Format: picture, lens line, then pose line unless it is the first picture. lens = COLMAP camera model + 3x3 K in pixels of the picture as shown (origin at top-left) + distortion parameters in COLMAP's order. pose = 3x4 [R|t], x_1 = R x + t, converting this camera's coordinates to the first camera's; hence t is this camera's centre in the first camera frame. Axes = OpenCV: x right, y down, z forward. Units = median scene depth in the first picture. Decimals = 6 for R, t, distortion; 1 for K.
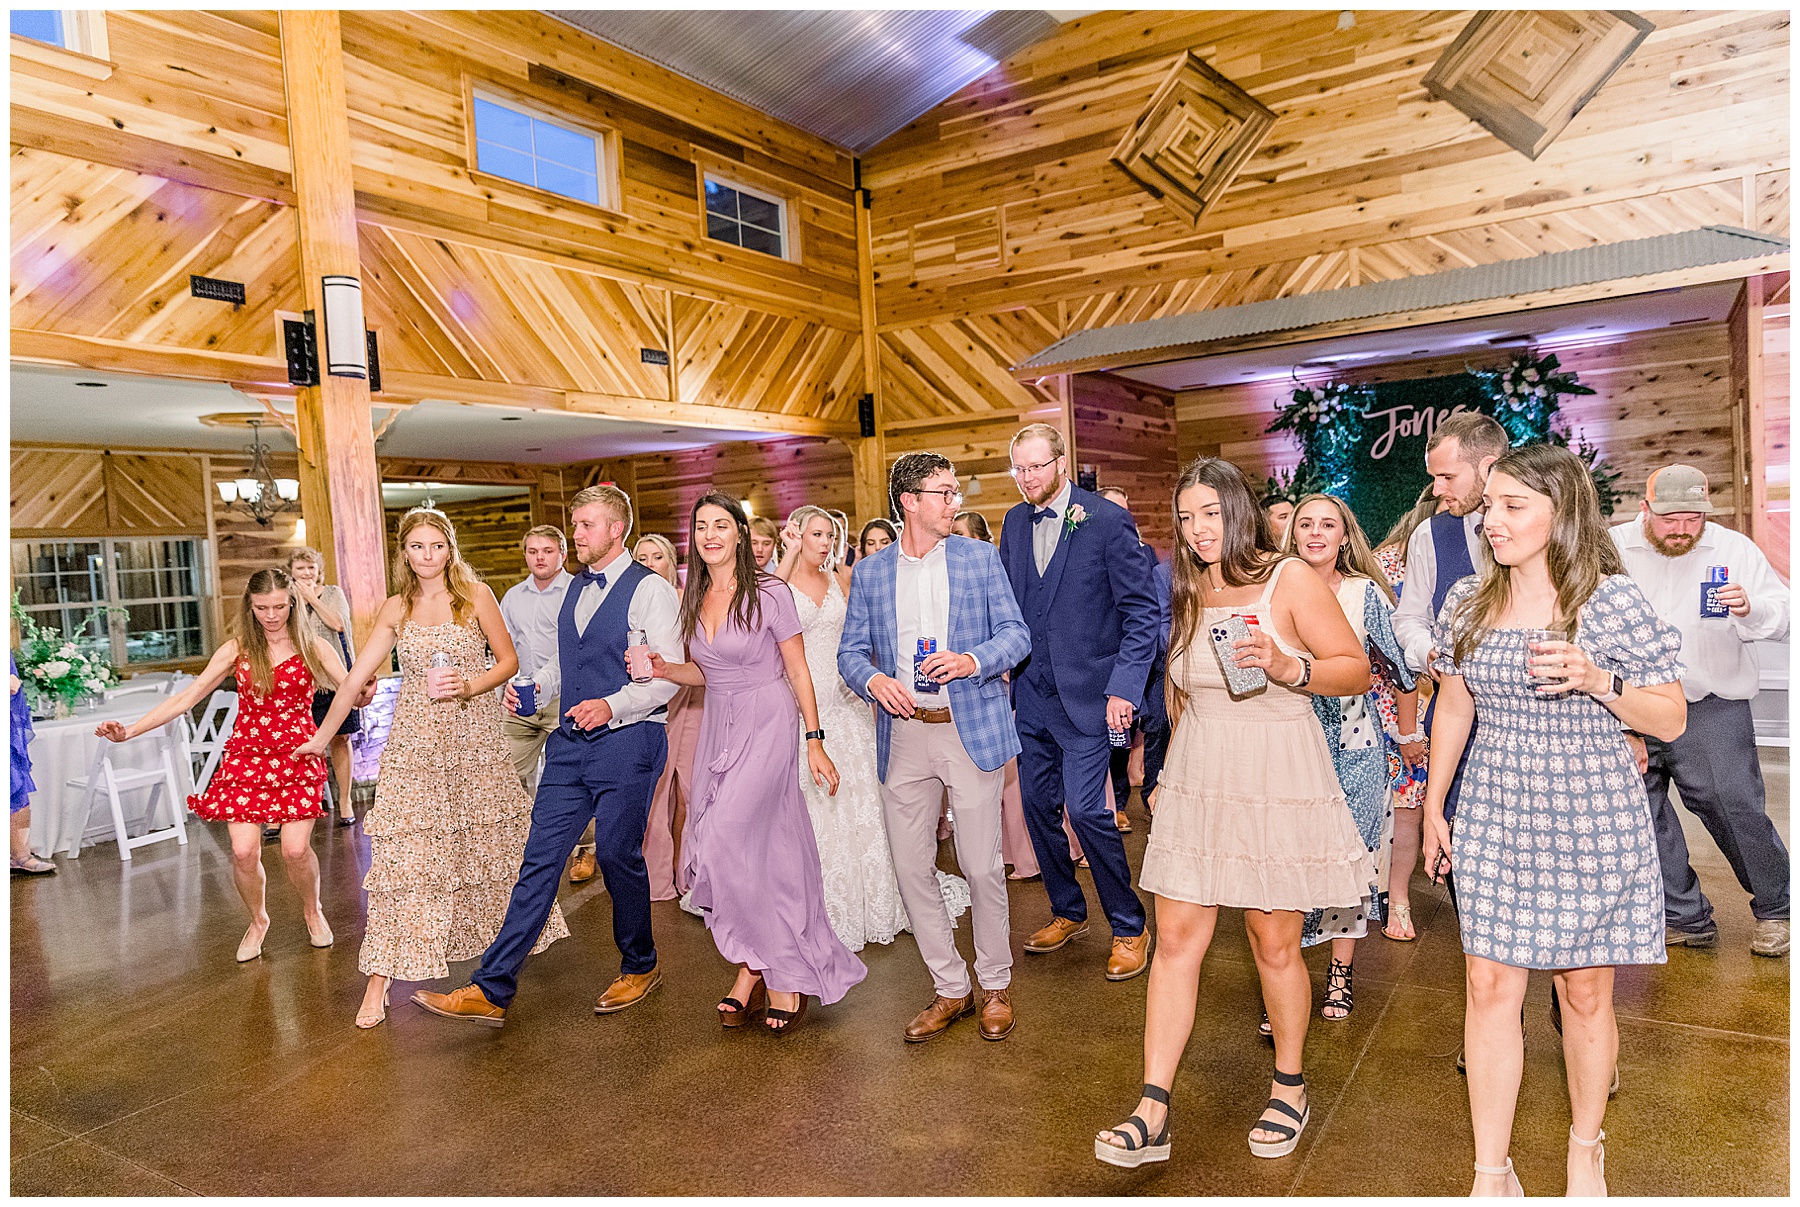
lens RADIAL K [[1113.3, 0, 900.0], [0, 1113.3, 603.5], [0, 0, 1]] dist [0.012537, -0.002052]
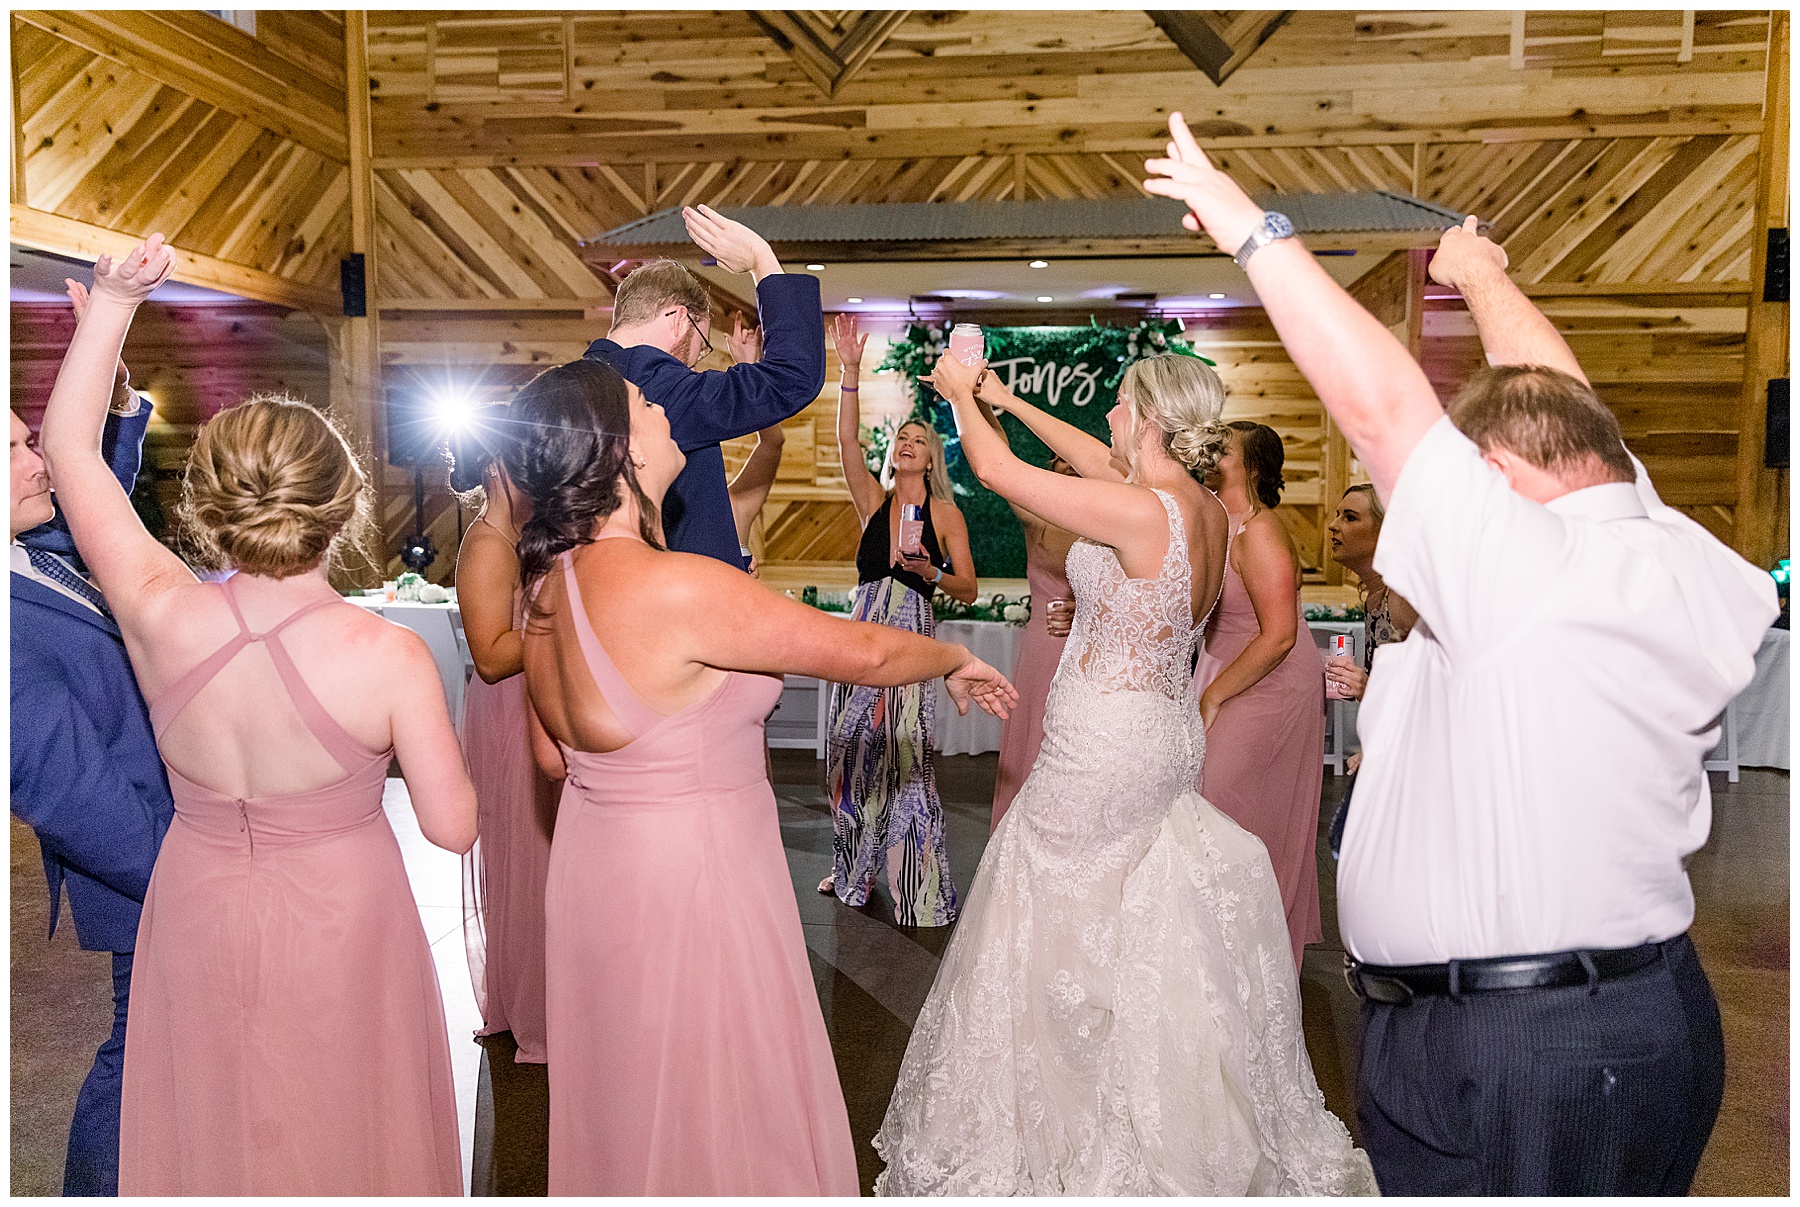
lens RADIAL K [[1214.1, 0, 905.1], [0, 1214.1, 603.3], [0, 0, 1]] dist [0.008598, 0.001615]
pose [[0.906476, 0.027520, 0.421360, -0.036001], [-0.042197, 0.998783, 0.025546, -0.004416], [-0.420144, -0.040937, 0.906534, 0.176368]]
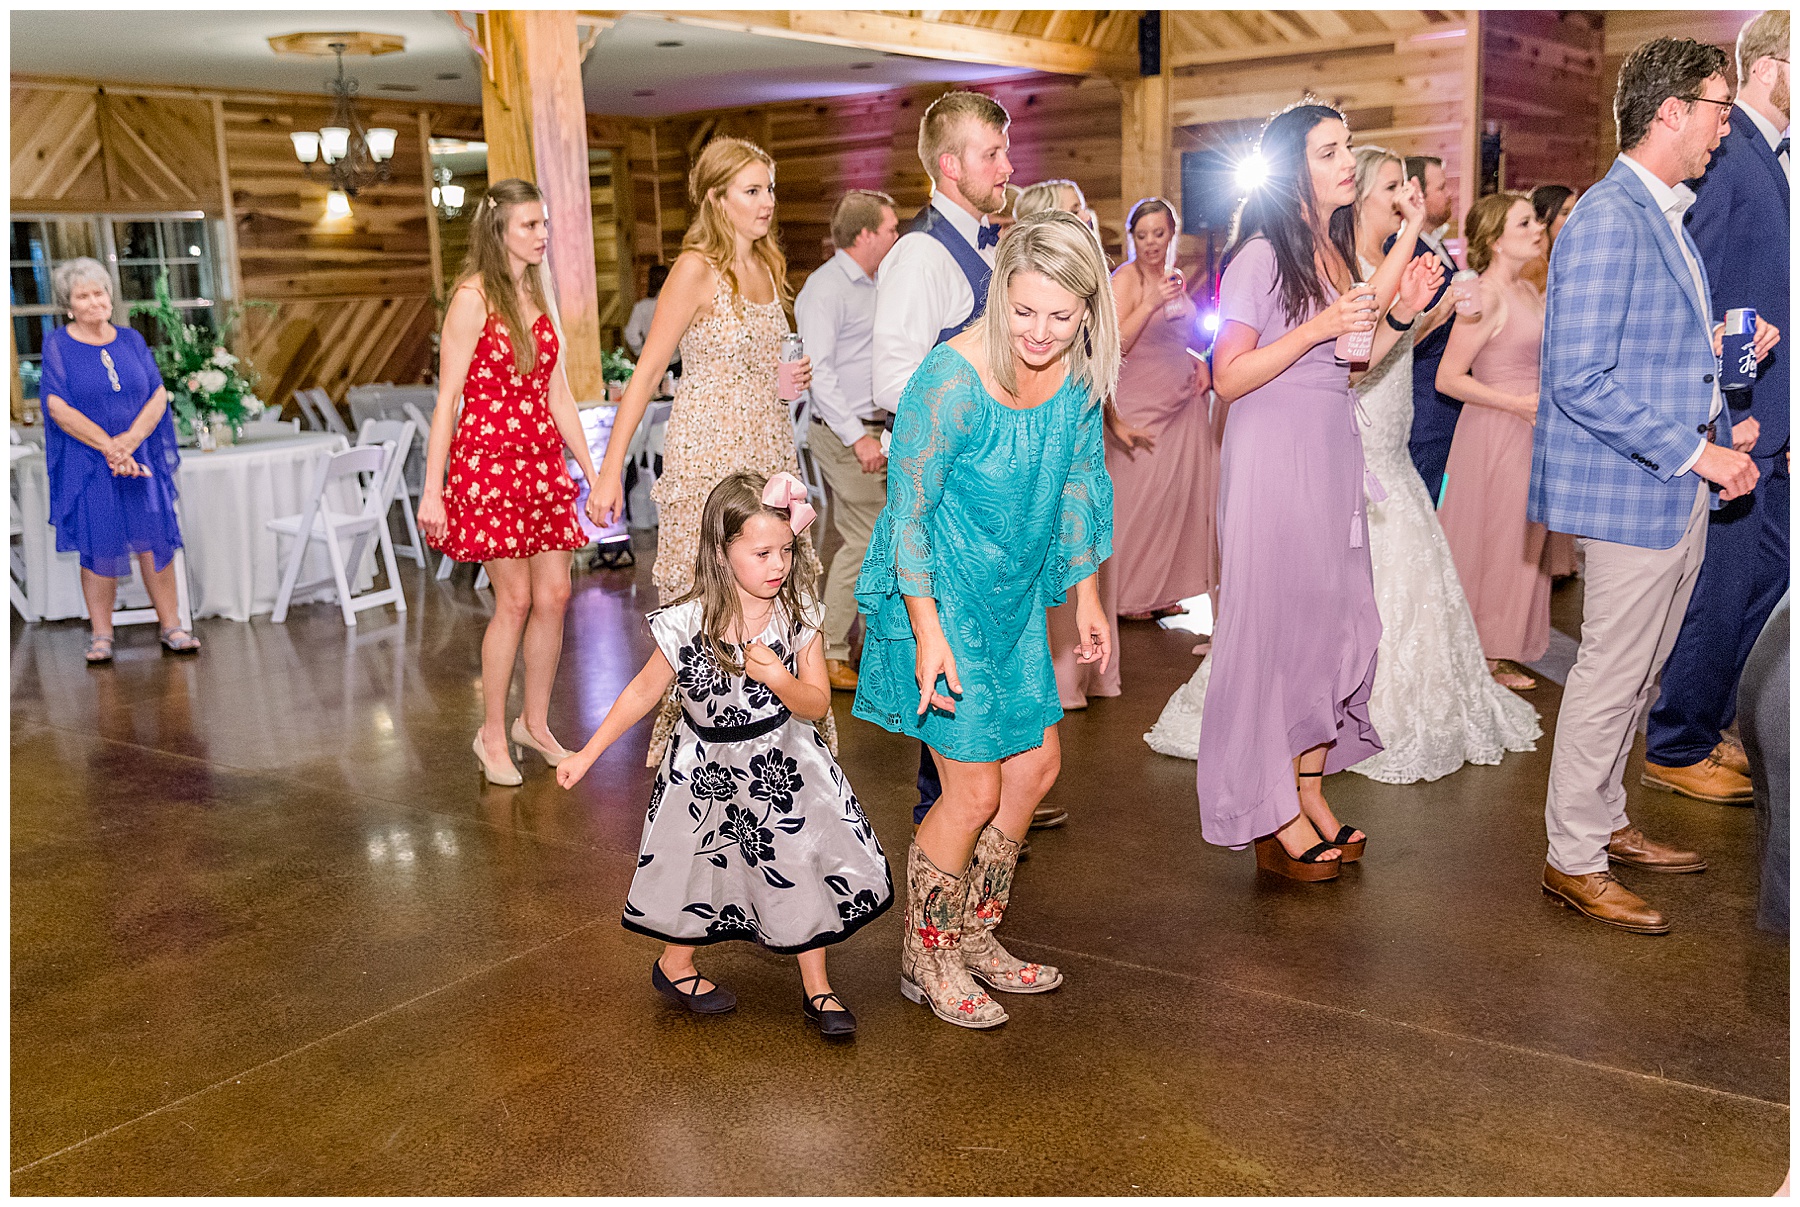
lens RADIAL K [[1678.8, 0, 871.4], [0, 1678.8, 639.4], [0, 0, 1]] dist [0.005971, 0.016473]
pose [[0.997146, 0.030258, -0.069165, -0.128910], [-0.018106, 0.985278, 0.169996, 0.017192], [0.073291, -0.168259, 0.983015, -0.070594]]
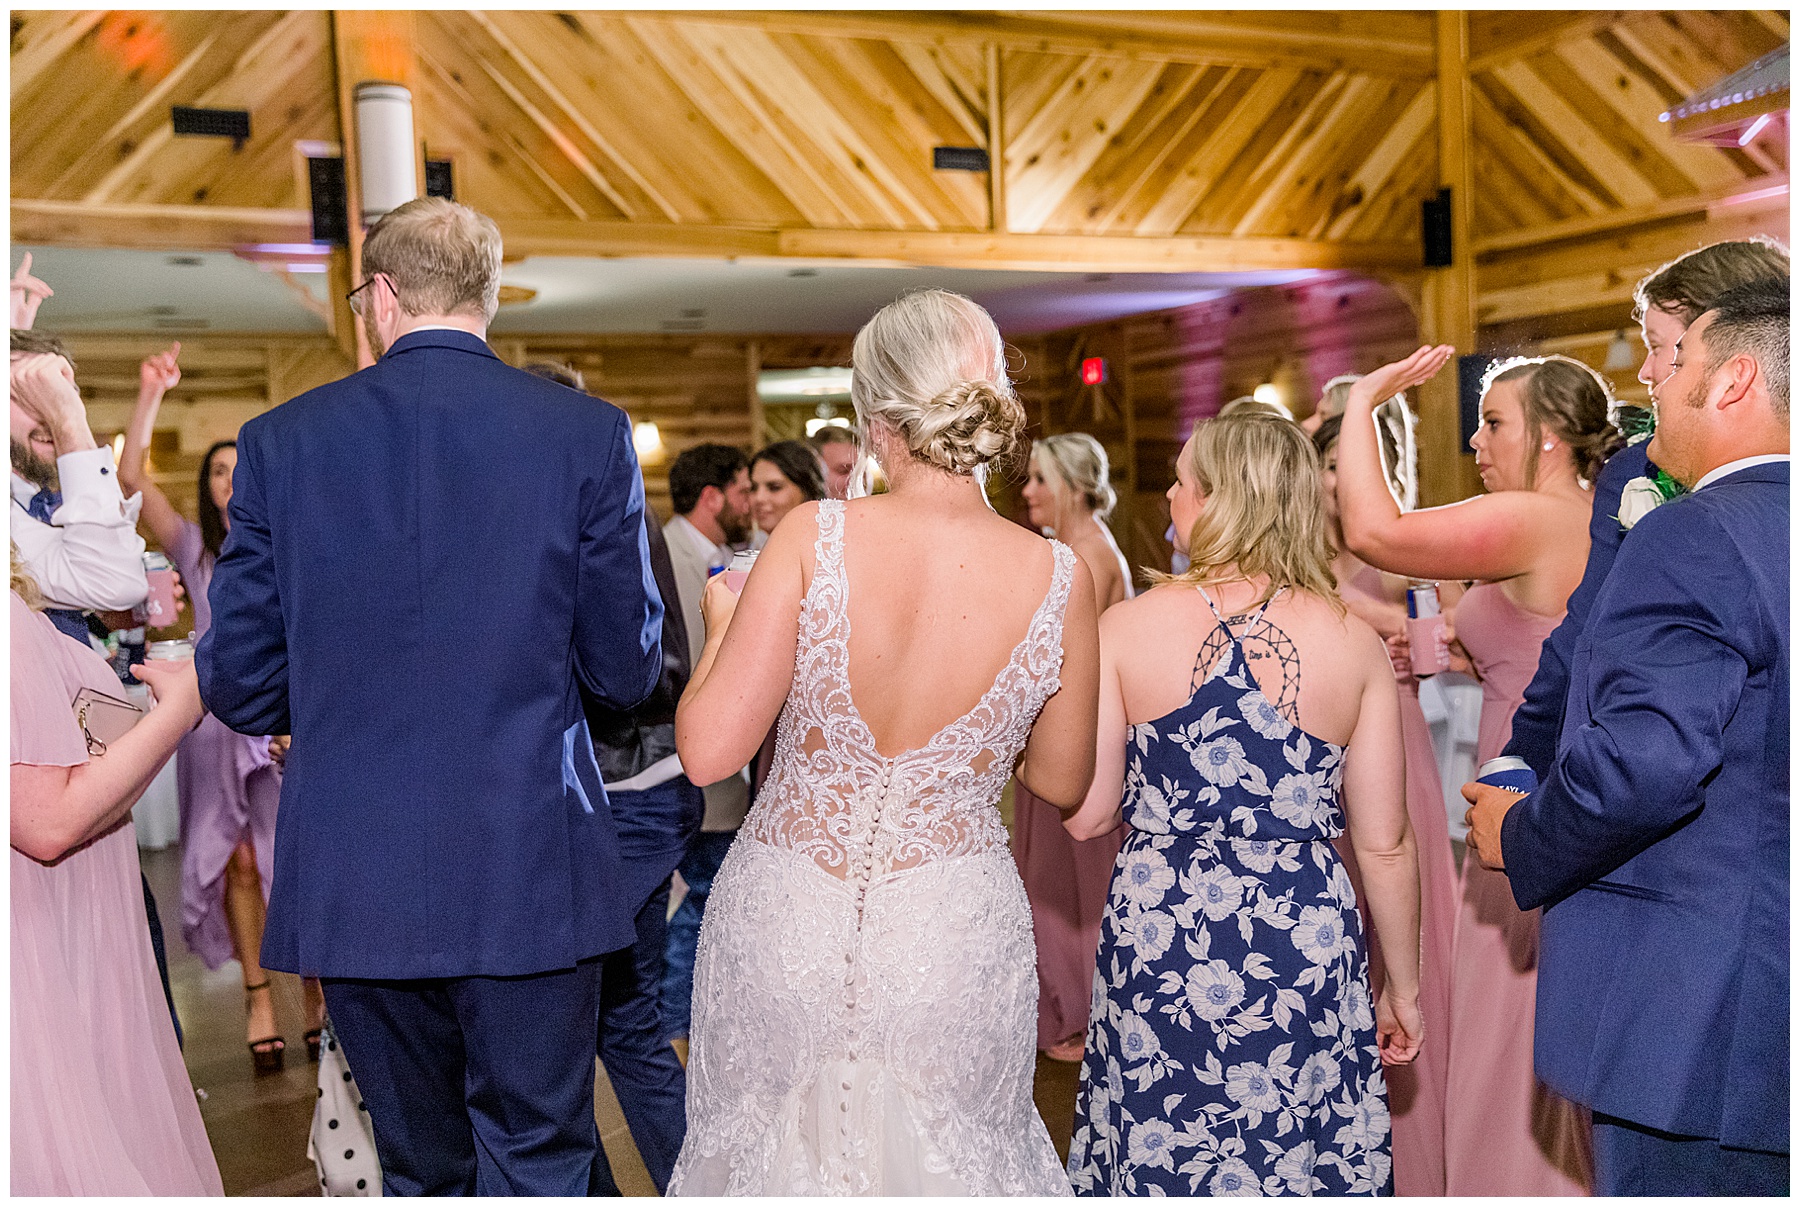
lens RADIAL K [[1684.0, 0, 920.8], [0, 1684.0, 601.2], [0, 0, 1]] dist [0.011523, 0.018465]
pose [[0.853772, 0.047828, -0.518445, 0.215065], [-0.027426, 0.998521, 0.046950, -0.019111], [0.519924, -0.025865, 0.853821, 0.168701]]
